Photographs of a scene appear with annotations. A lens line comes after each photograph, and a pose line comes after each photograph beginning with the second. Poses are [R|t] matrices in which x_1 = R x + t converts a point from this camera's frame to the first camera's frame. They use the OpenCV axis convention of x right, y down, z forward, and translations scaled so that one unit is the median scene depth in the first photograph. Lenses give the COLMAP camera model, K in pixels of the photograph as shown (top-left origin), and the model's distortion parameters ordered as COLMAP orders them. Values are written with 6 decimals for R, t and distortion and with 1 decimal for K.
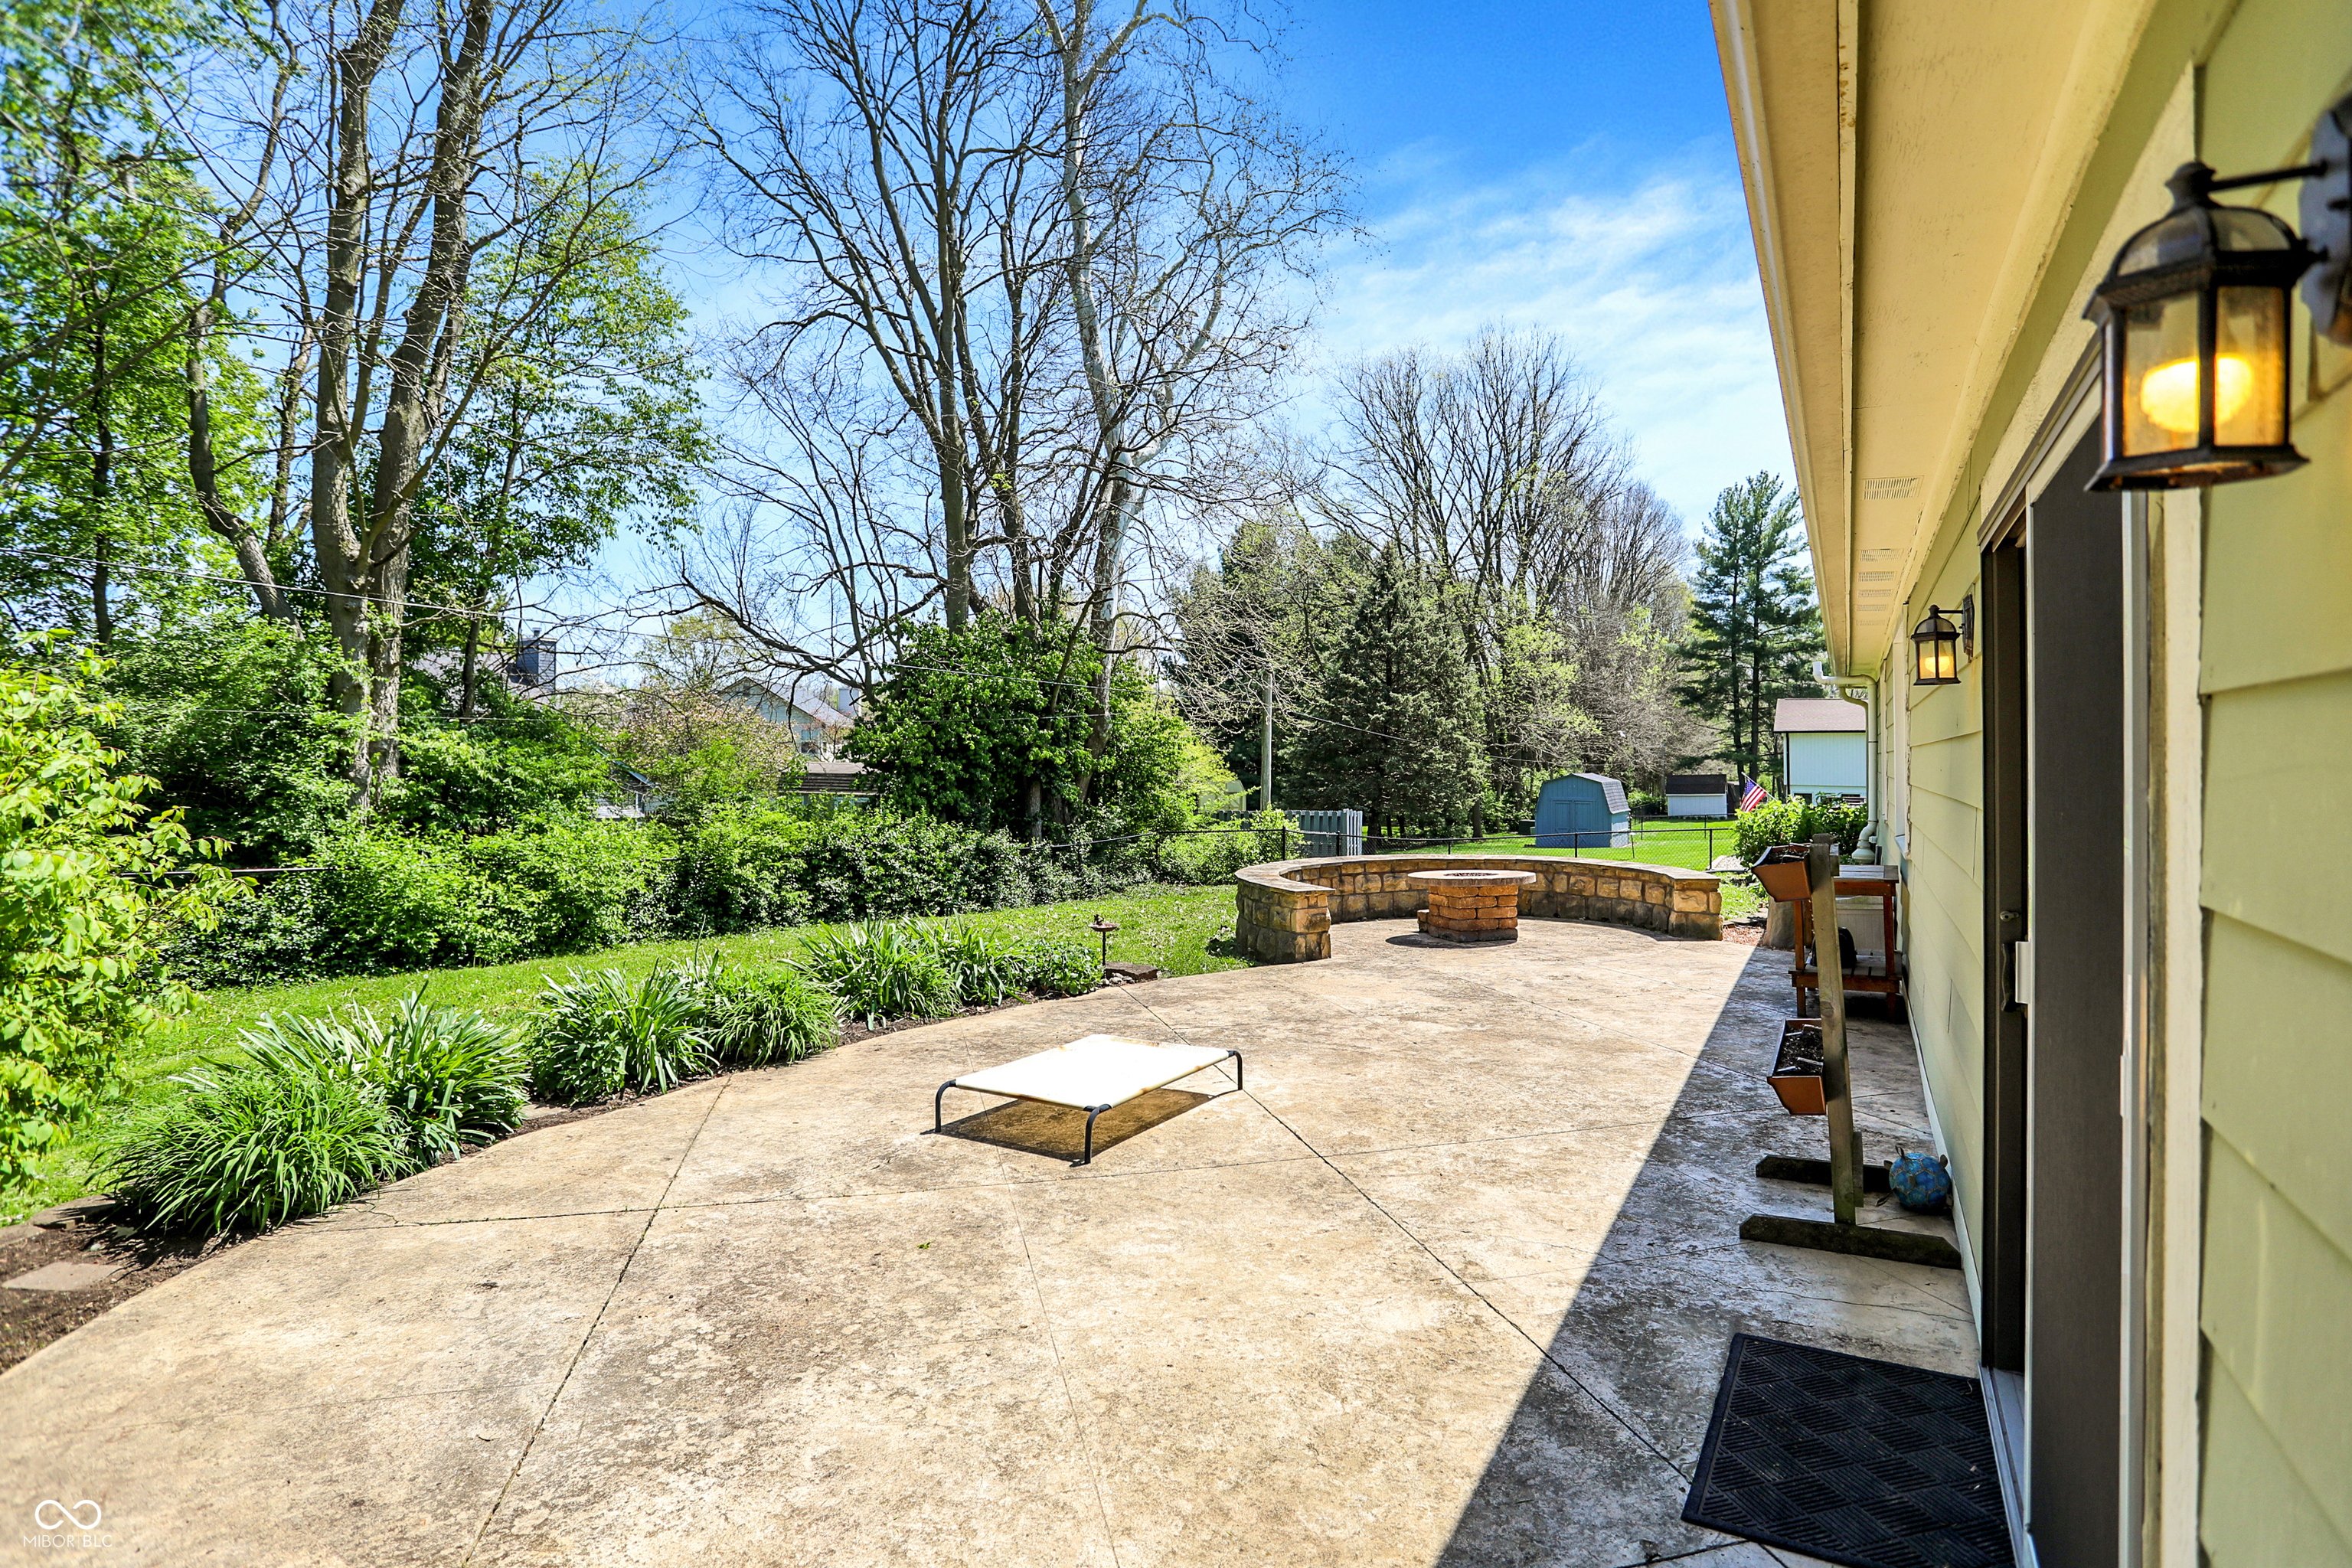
lens RADIAL K [[1172.2, 0, 1173.5], [0, 1172.2, 754.8], [0, 0, 1]] dist [-0.070323, 0.033505]
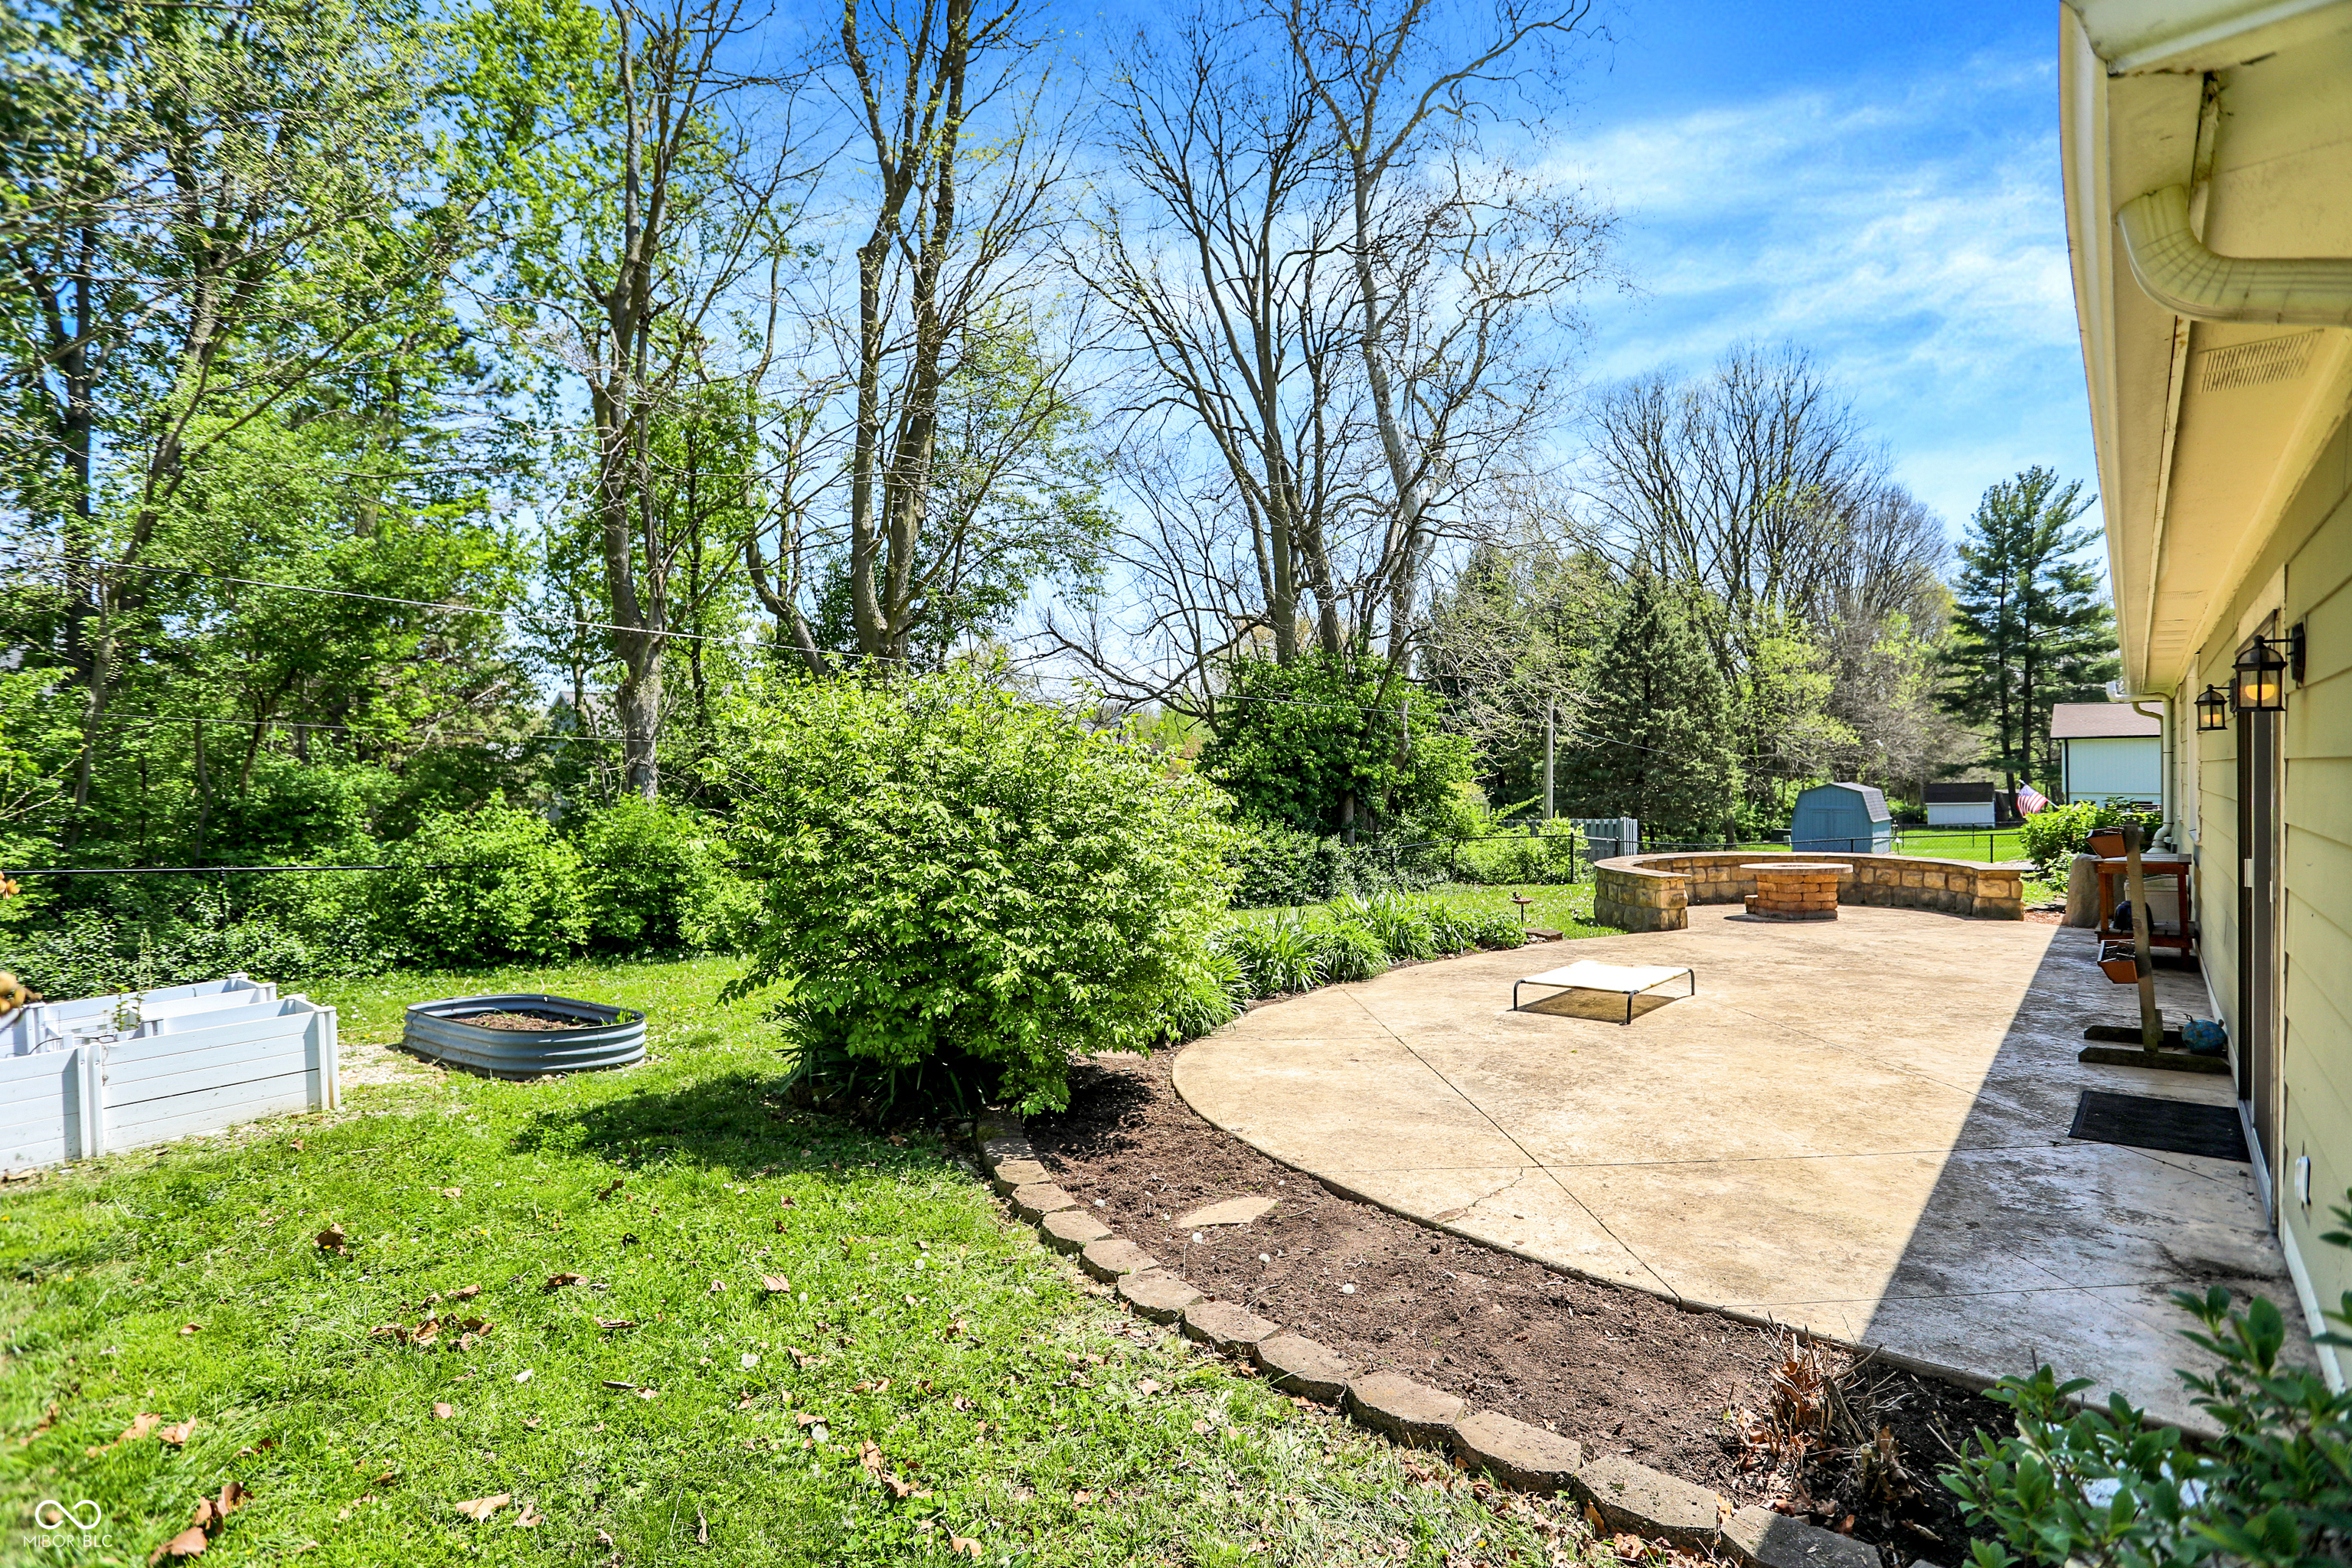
lens RADIAL K [[1123.3, 0, 1182.0], [0, 1123.3, 788.2], [0, 0, 1]] dist [-0.055855, 0.027071]
pose [[0.982584, -0.009541, -0.185576, -0.072569], [0.012584, 0.999805, 0.015230, -0.002531], [0.185395, -0.017300, 0.982512, -0.118970]]
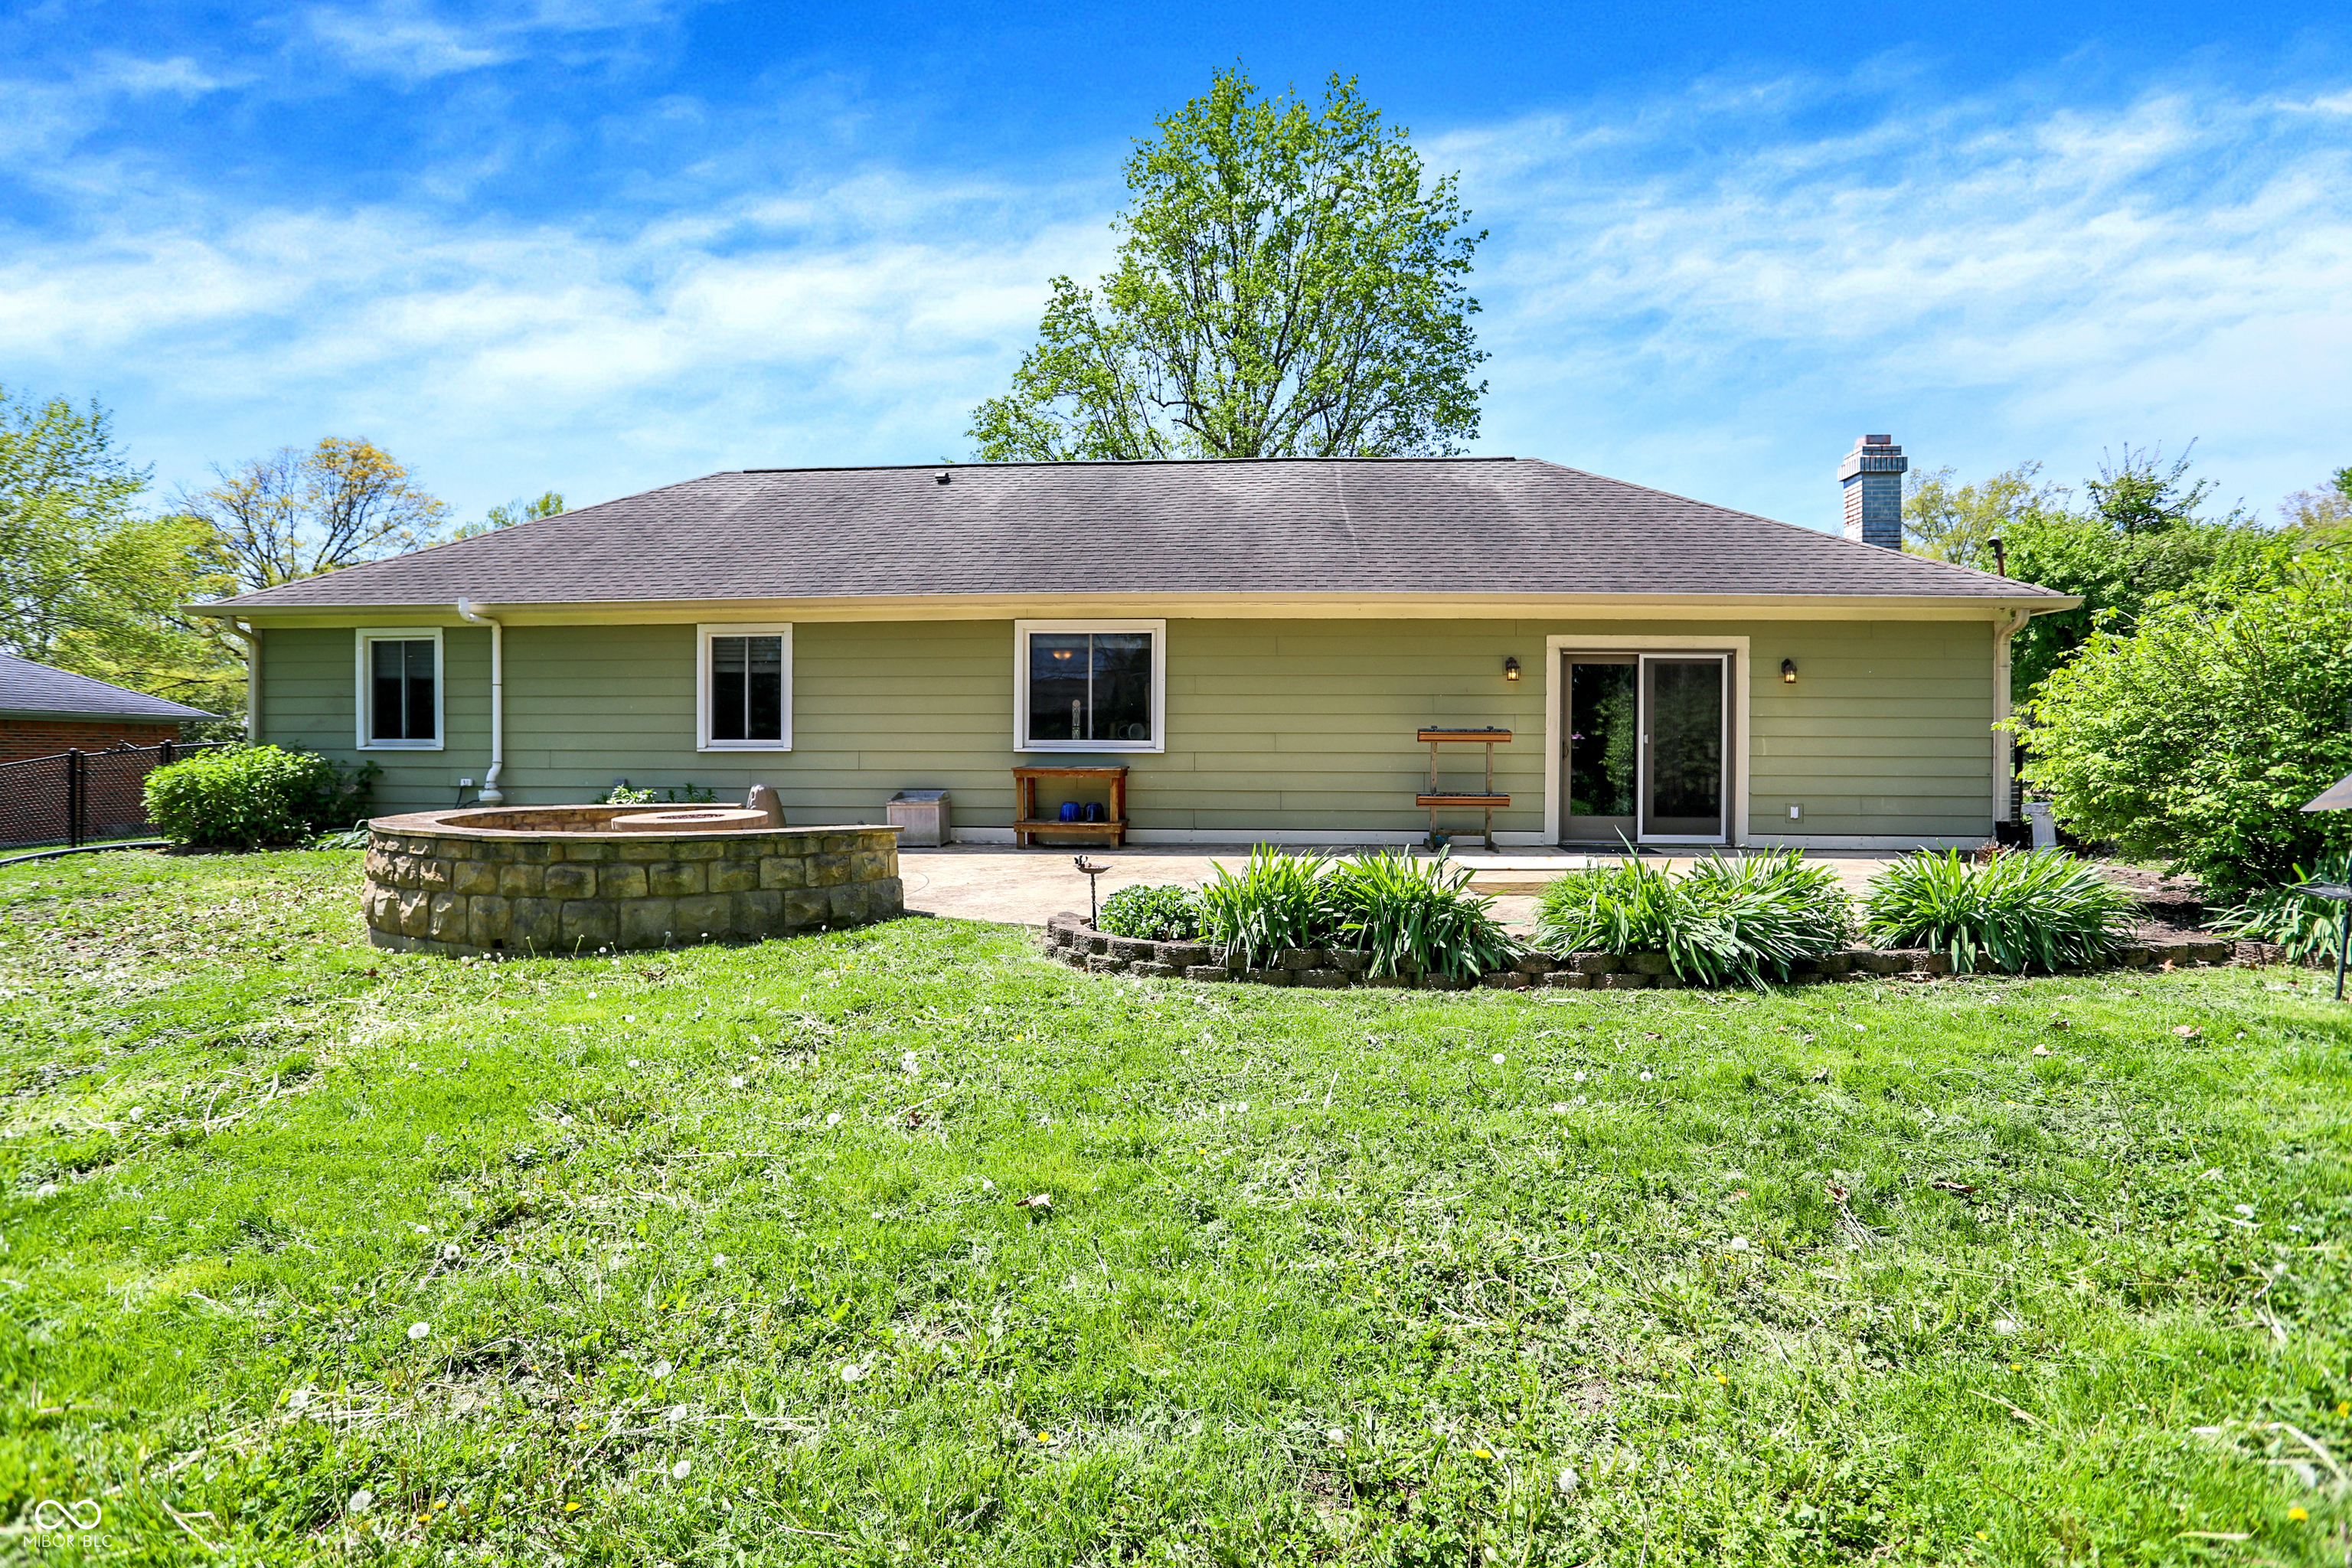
lens RADIAL K [[1172.2, 0, 1173.5], [0, 1172.2, 754.8], [0, 0, 1]] dist [-0.070323, 0.033505]
pose [[-0.423700, -0.000665, 0.905803, -0.291595], [-0.007934, 0.999964, -0.002977, 0.025264], [-0.905768, -0.008448, -0.423690, 0.458735]]
